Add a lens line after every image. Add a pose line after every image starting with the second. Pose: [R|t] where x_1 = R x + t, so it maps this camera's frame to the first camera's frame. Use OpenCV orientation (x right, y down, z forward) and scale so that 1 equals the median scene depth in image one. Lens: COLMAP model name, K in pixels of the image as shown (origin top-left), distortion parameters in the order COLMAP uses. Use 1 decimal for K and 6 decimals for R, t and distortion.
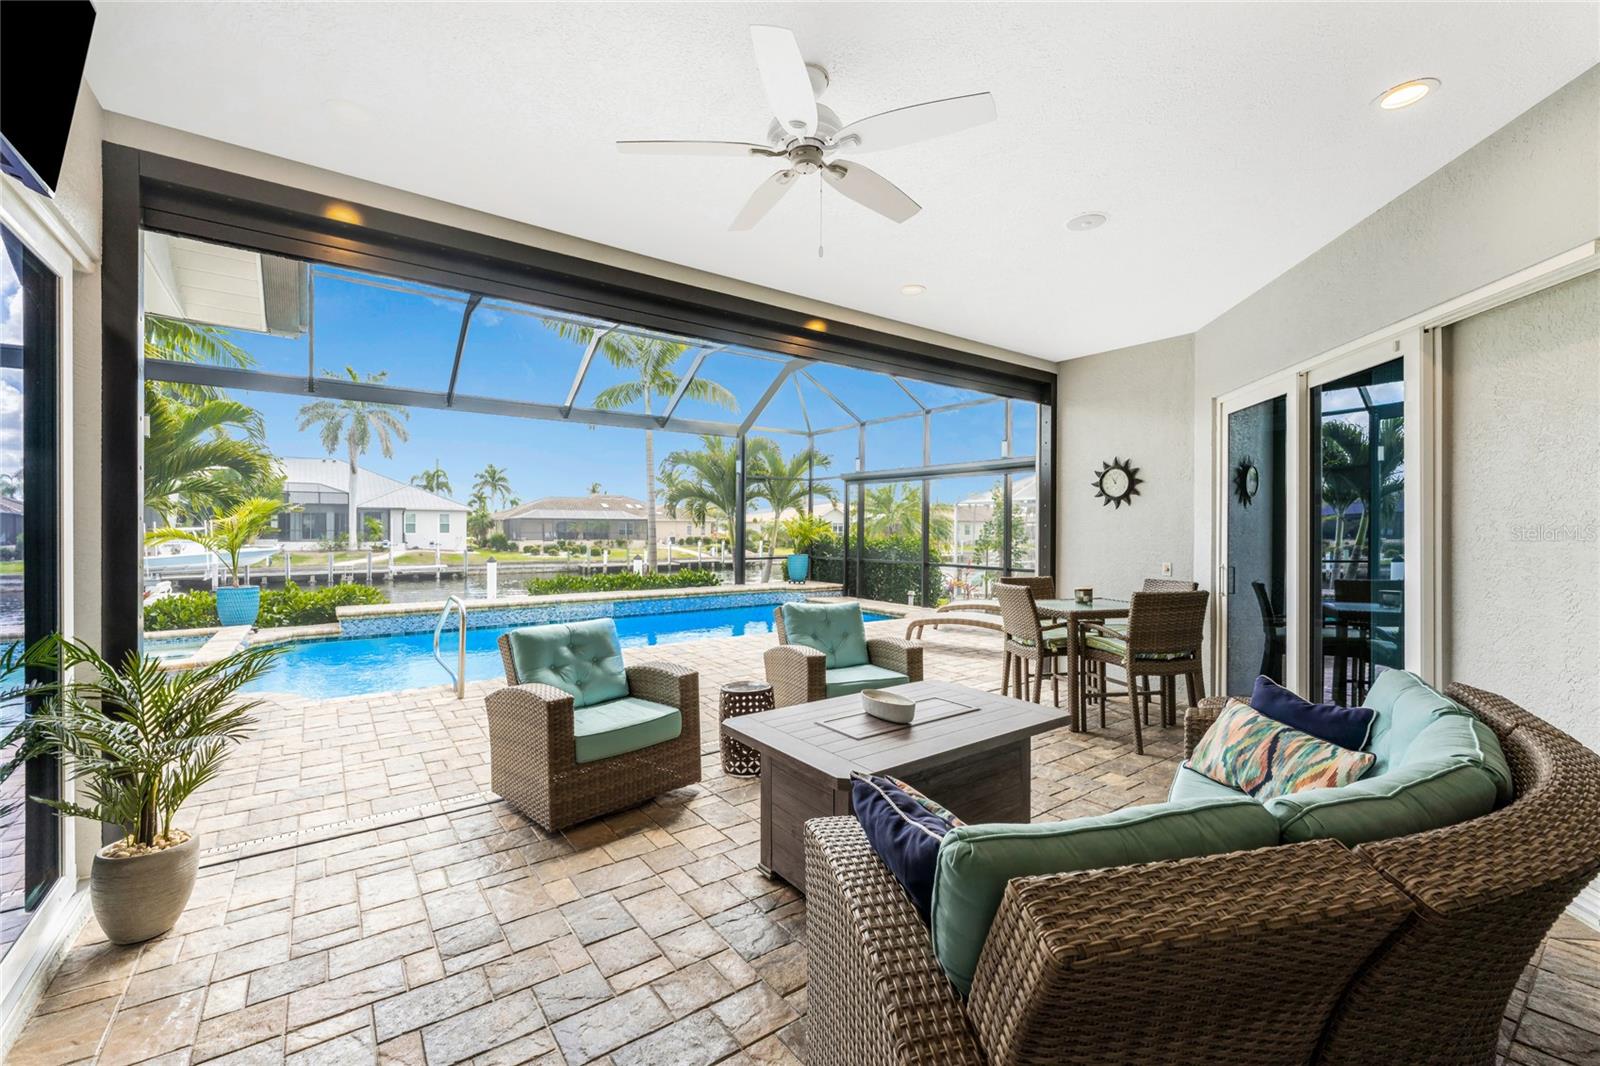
lens RADIAL K [[637.1, 0, 804.0], [0, 637.1, 529.0], [0, 0, 1]] dist [0.000798, -0.000358]
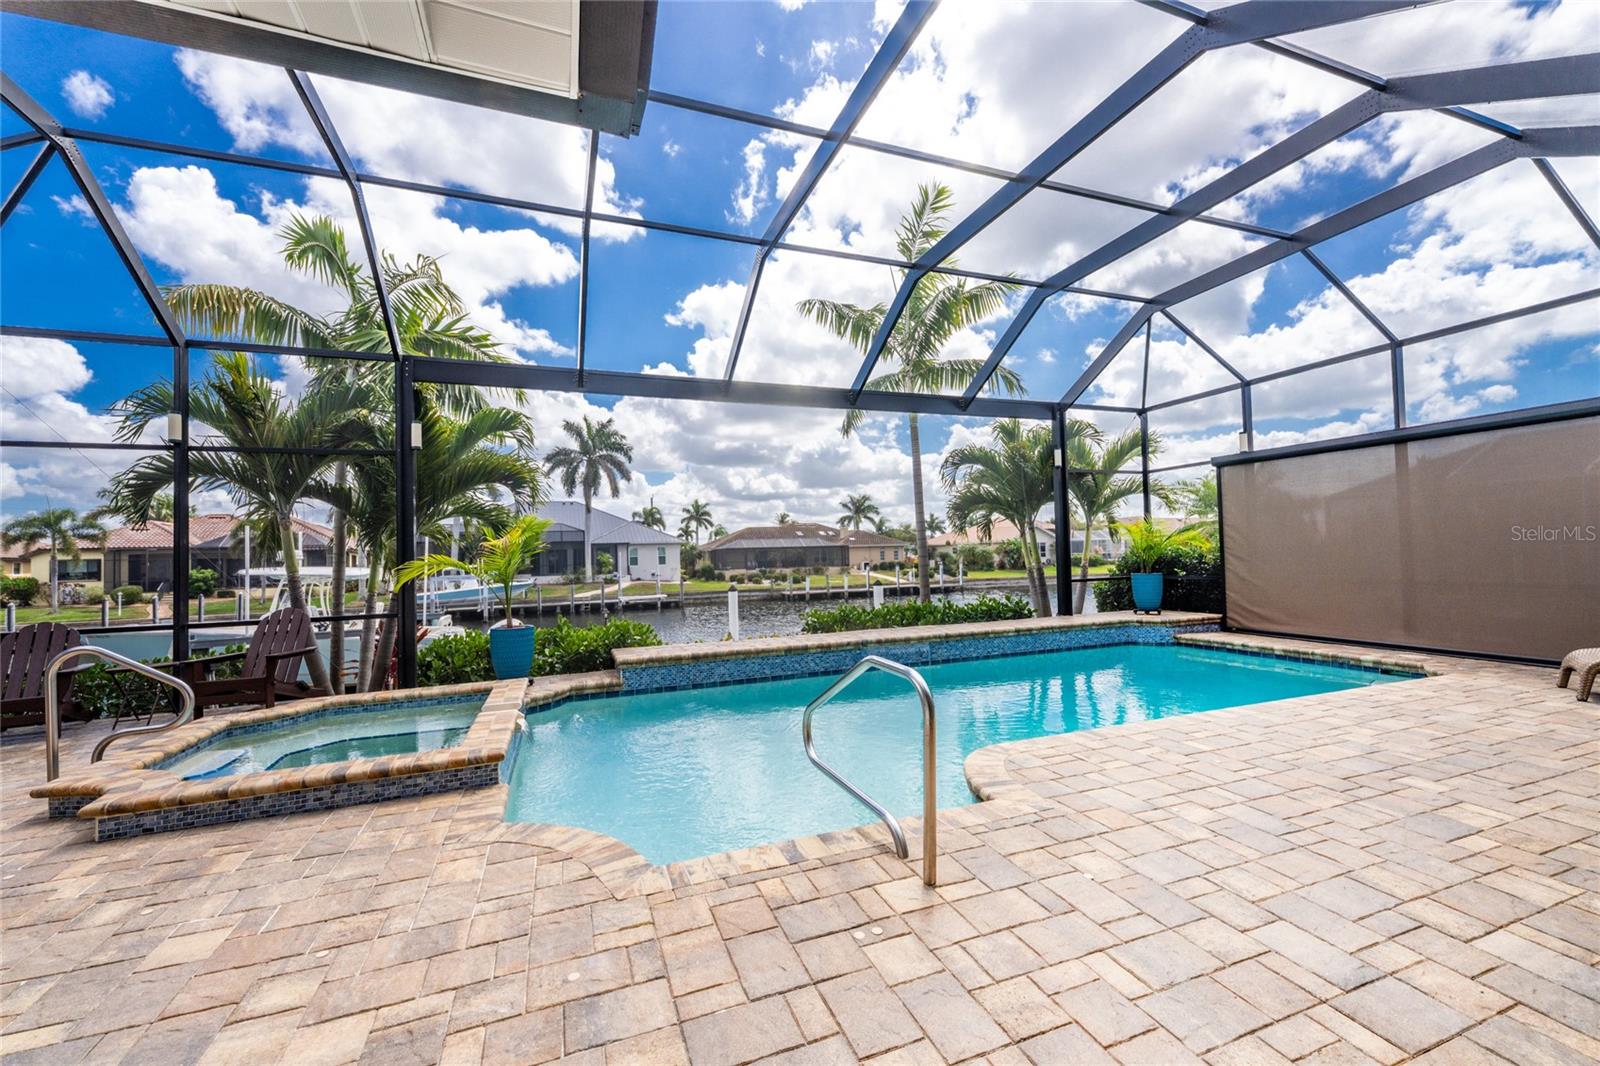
lens RADIAL K [[630.4, 0, 803.9], [0, 630.4, 526.4], [0, 0, 1]] dist [-0.000460, -0.000278]
pose [[0.960985, -0.045070, -0.272903, -0.520295], [0.032792, 0.998241, -0.049387, 0.026486], [0.274649, 0.038511, 0.960773, 0.555911]]
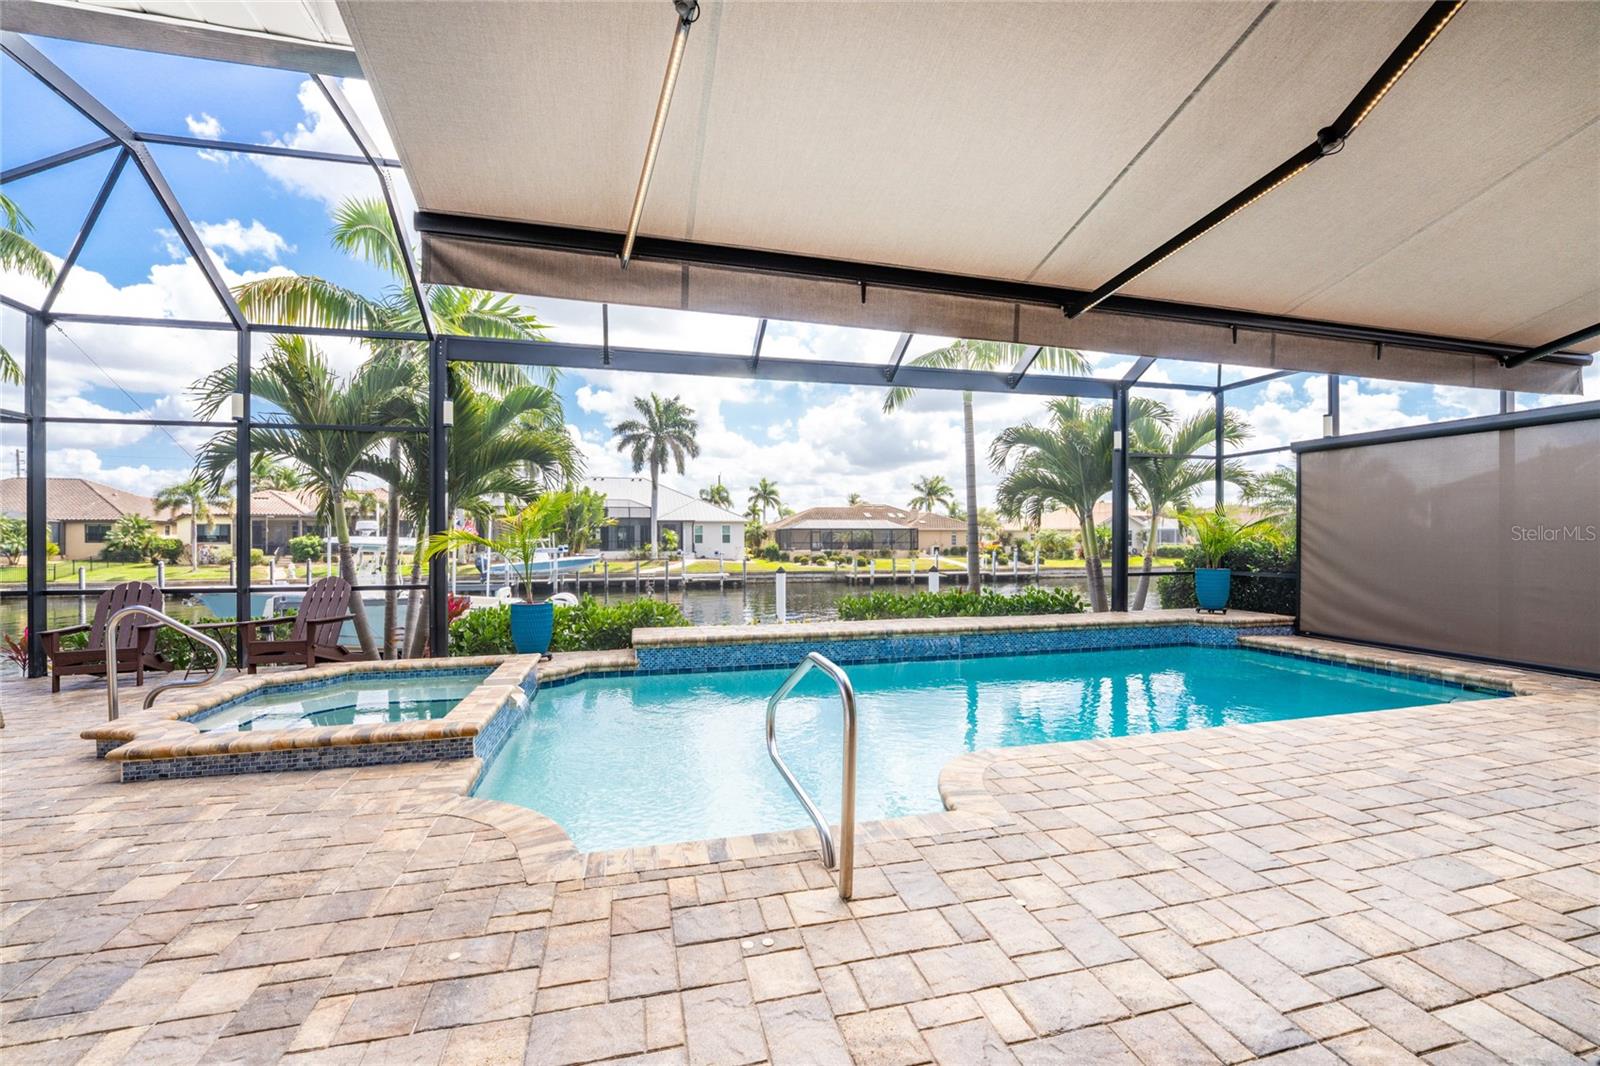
lens RADIAL K [[646.4, 0, 804.3], [0, 646.4, 529.4], [0, 0, 1]] dist [-0.023848, 0.000628]
pose [[0.925525, -0.011677, -0.378507, -0.420503], [0.005799, 0.999844, -0.016668, 0.021377], [0.378642, 0.013232, 0.925449, 0.613452]]
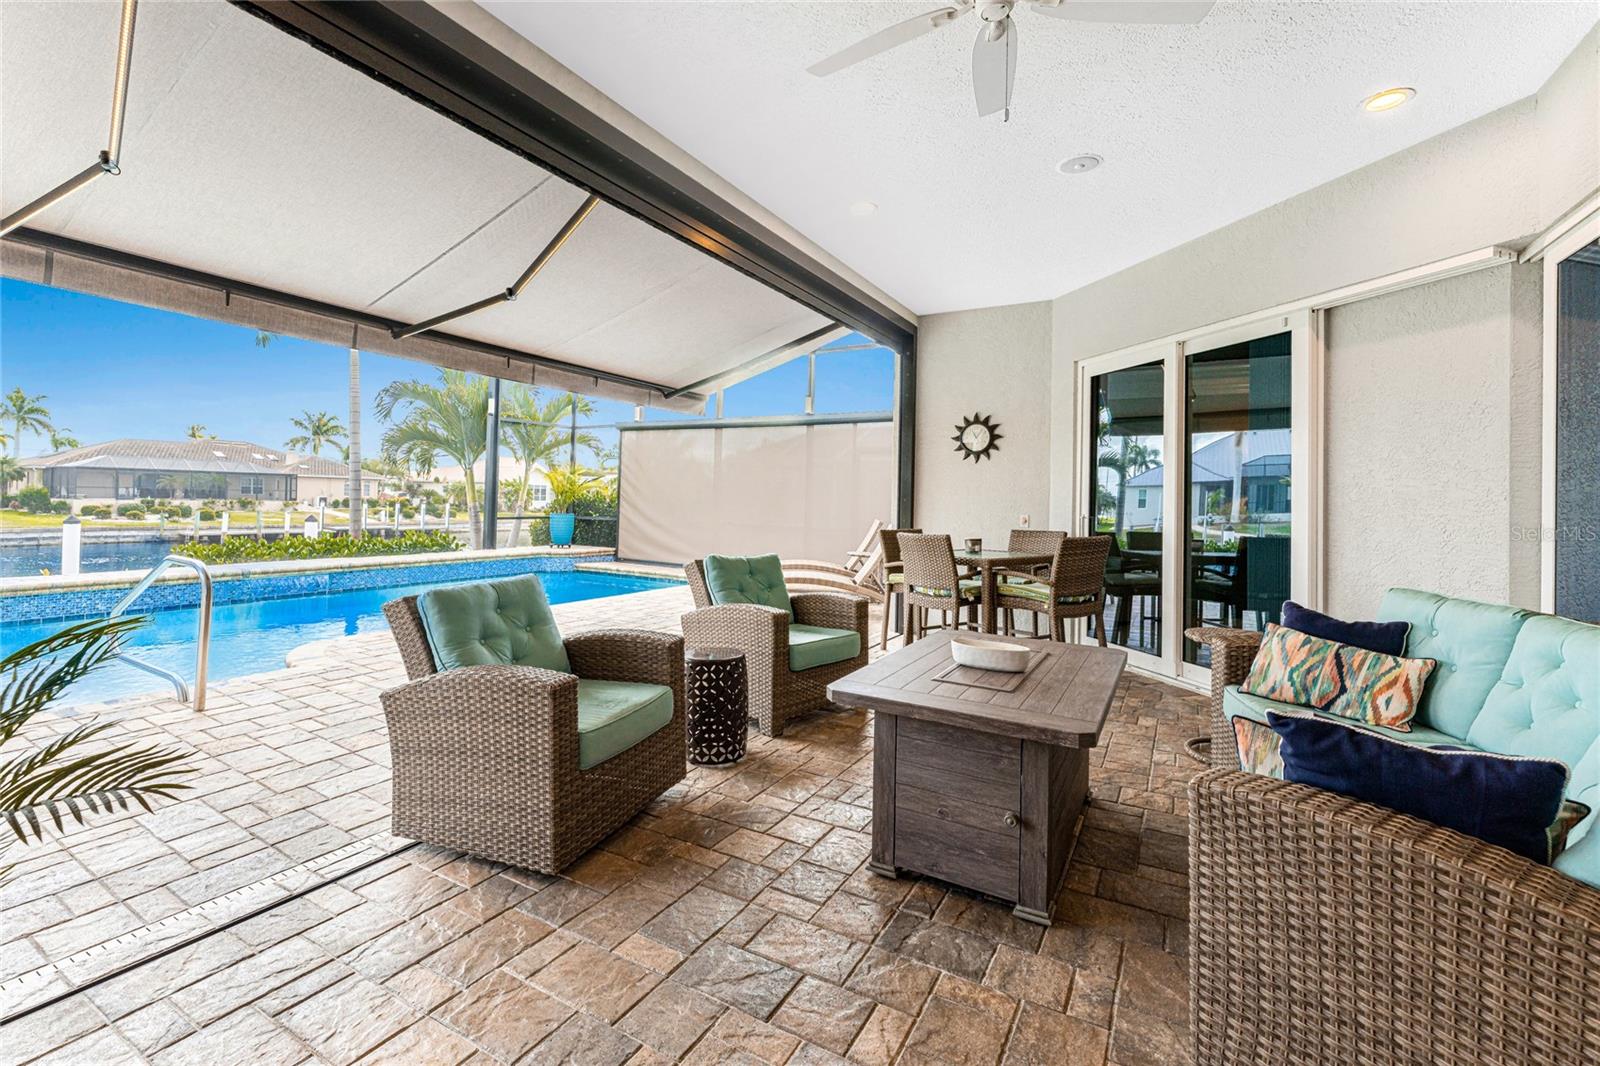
lens RADIAL K [[681.0, 0, 767.6], [0, 681.0, 491.7], [0, 0, 1]] dist [-0.000460, 0.000346]
pose [[0.925102, 0.020385, 0.379170, -0.285820], [-0.018671, 0.999792, -0.008195, 0.036791], [-0.379259, 0.000502, 0.925291, 0.138262]]
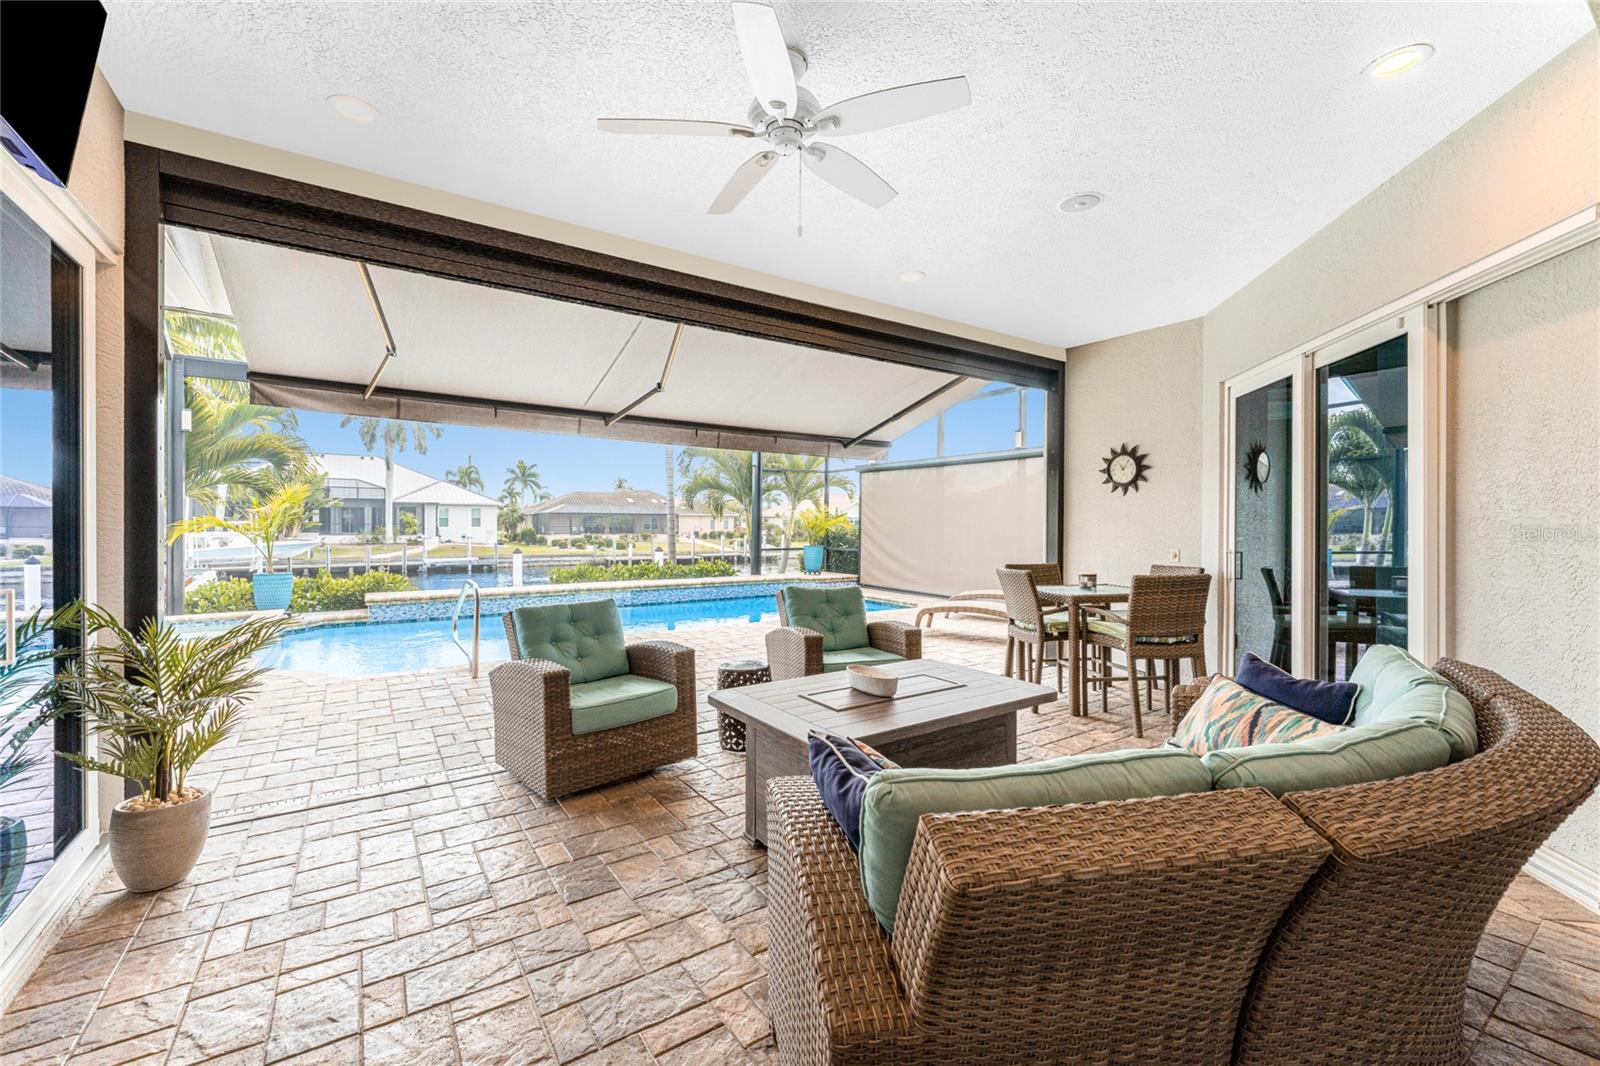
lens RADIAL K [[630.4, 0, 803.9], [0, 630.4, 526.4], [0, 0, 1]] dist [-0.000460, -0.000278]
pose [[0.999347, 0.000083, -0.036132, 0.032579], [0.000063, 0.999992, 0.004054, 0.016042], [0.036132, -0.004053, 0.999339, -0.002399]]
